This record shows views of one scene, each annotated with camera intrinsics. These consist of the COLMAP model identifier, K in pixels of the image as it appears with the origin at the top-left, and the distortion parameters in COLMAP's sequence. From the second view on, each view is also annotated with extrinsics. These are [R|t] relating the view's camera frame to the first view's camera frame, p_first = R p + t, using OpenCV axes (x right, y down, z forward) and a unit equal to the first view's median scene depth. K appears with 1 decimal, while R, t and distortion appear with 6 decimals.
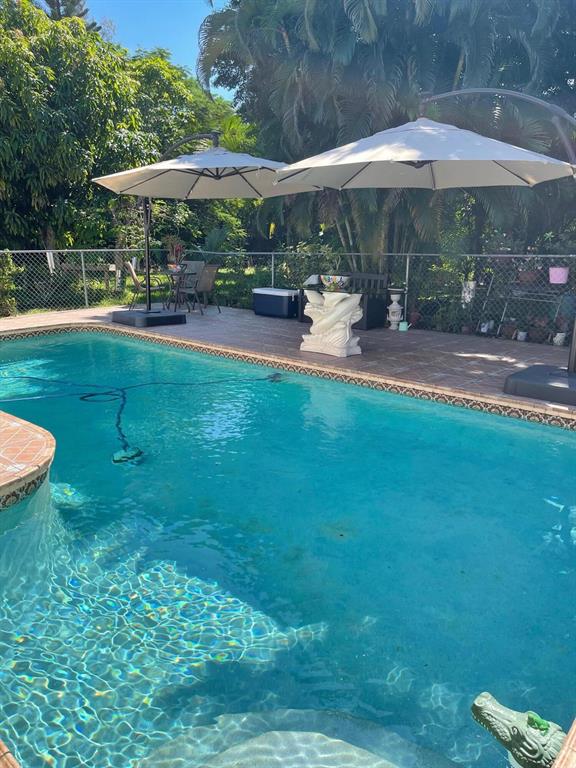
lens RADIAL K [[576.9, 0, 286.1], [0, 576.9, 381.6], [0, 0, 1]] dist [-0.007350, -0.001615]
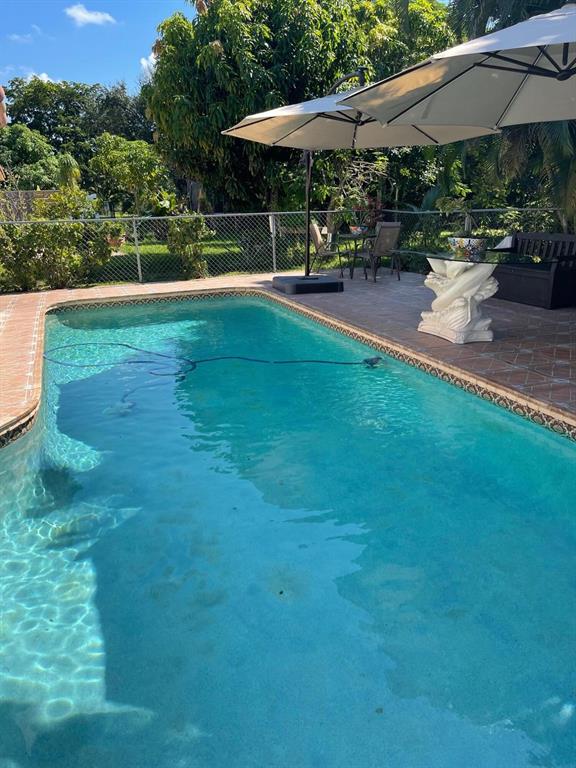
lens RADIAL K [[576.9, 0, 290.5], [0, 576.9, 387.6], [0, 0, 1]] dist [-0.007350, -0.001615]
pose [[0.894076, 0.104498, -0.435556, 0.227702], [-0.072084, 0.993299, 0.090342, -0.035474], [0.442078, -0.049376, 0.895617, 0.187381]]
